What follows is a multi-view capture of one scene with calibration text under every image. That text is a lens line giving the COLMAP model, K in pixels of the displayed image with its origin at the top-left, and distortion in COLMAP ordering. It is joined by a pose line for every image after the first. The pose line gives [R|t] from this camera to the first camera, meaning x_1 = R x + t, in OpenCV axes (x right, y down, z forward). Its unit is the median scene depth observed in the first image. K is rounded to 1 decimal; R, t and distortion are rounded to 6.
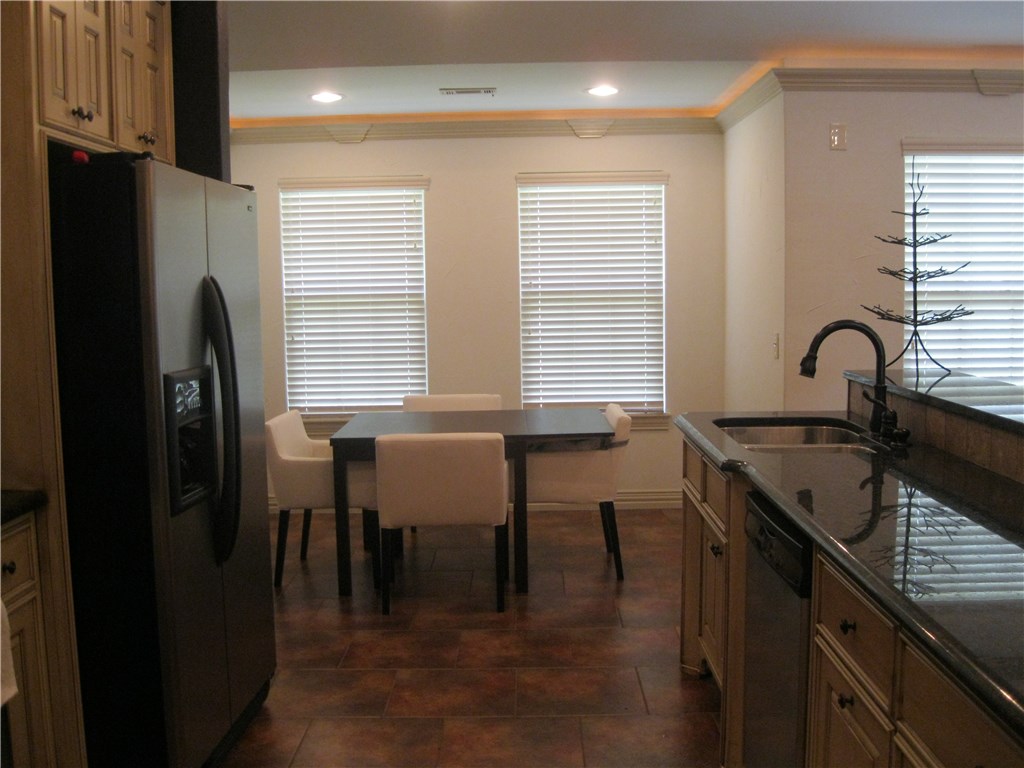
lens RADIAL K [[1044.9, 0, 507.5], [0, 1044.9, 375.7], [0, 0, 1]] dist [-0.106505, 0.000000]
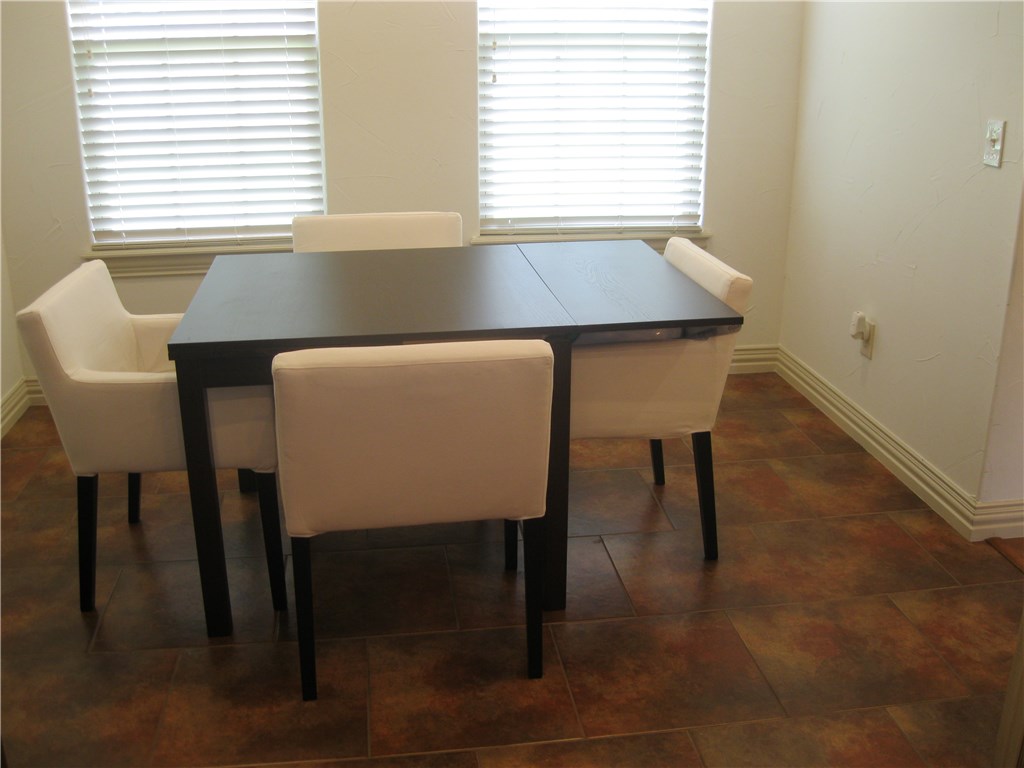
lens RADIAL K [[1044.9, 0, 504.2], [0, 1044.9, 377.8], [0, 0, 1]] dist [-0.106505, 0.000000]
pose [[0.989055, -0.032474, 0.143932, -0.076507], [-0.002196, 0.972133, 0.234422, -0.032114], [-0.147533, -0.232172, 0.961421, 0.455670]]
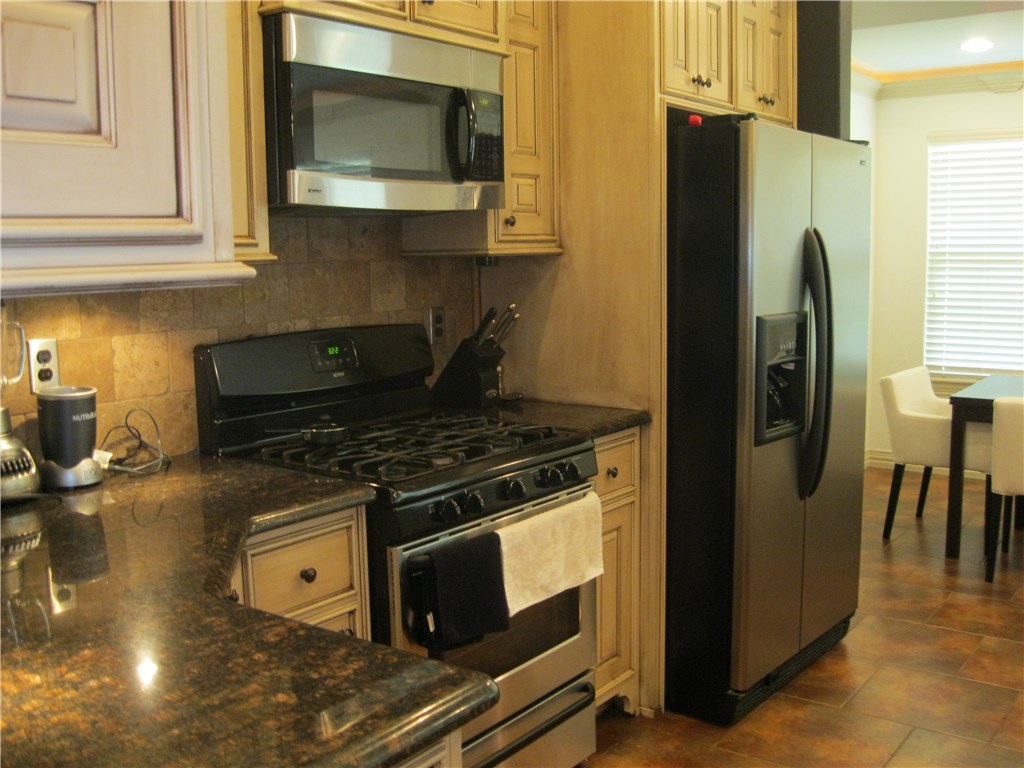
lens RADIAL K [[1044.9, 0, 514.4], [0, 1044.9, 385.1], [0, 0, 1]] dist [-0.106505, 0.000000]
pose [[0.810850, 0.087700, -0.578646, 0.048146], [-0.057186, 0.995850, 0.070798, 0.003506], [0.582453, -0.024316, 0.812500, -0.024151]]
